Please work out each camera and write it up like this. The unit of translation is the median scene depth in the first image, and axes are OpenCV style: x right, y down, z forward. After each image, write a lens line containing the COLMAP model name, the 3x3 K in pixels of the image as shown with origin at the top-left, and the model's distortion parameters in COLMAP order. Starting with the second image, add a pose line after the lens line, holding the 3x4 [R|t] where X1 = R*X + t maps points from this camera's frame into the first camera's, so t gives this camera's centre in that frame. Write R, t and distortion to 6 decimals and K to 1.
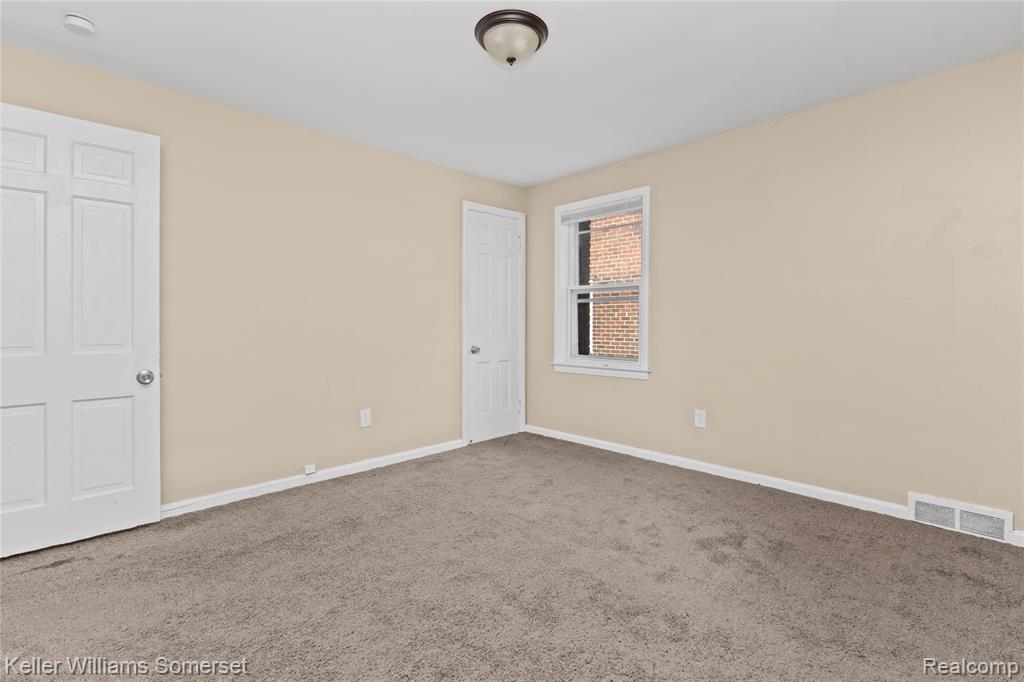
lens RADIAL K [[465.7, 0, 511.5], [0, 465.7, 323.5], [0, 0, 1]] dist [0.000339, -0.000009]
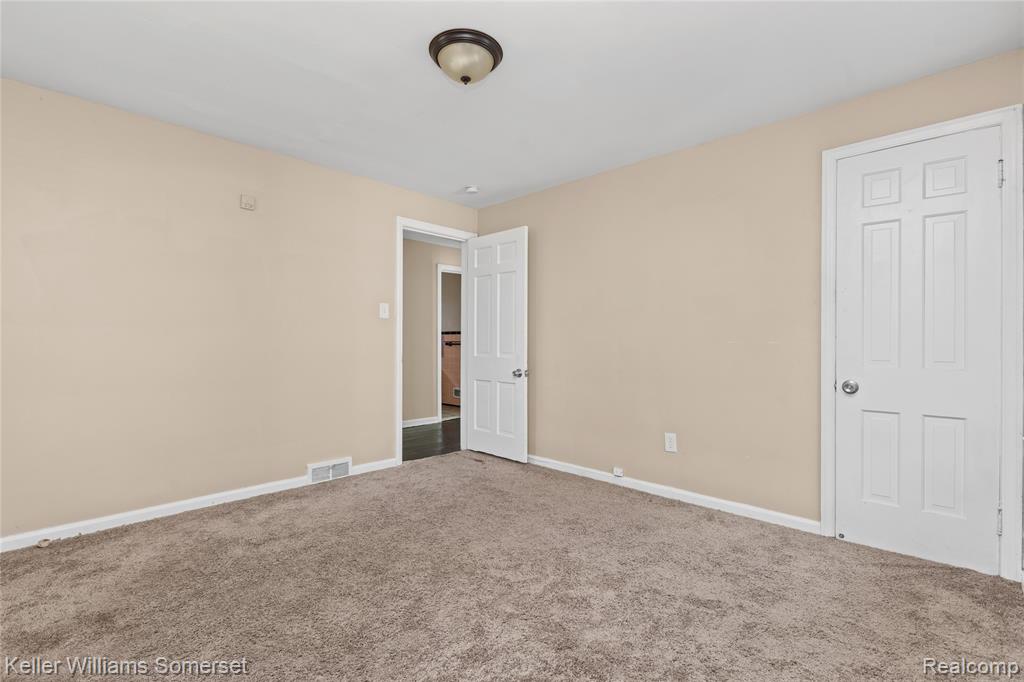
lens RADIAL K [[461.7, 0, 518.3], [0, 461.7, 343.0], [0, 0, 1]] dist [0.000055, -0.000279]
pose [[0.035322, 0.010193, -0.999324, 0.662368], [-0.002332, 0.999946, 0.010117, -0.007833], [0.999373, 0.001973, 0.035344, 0.715742]]
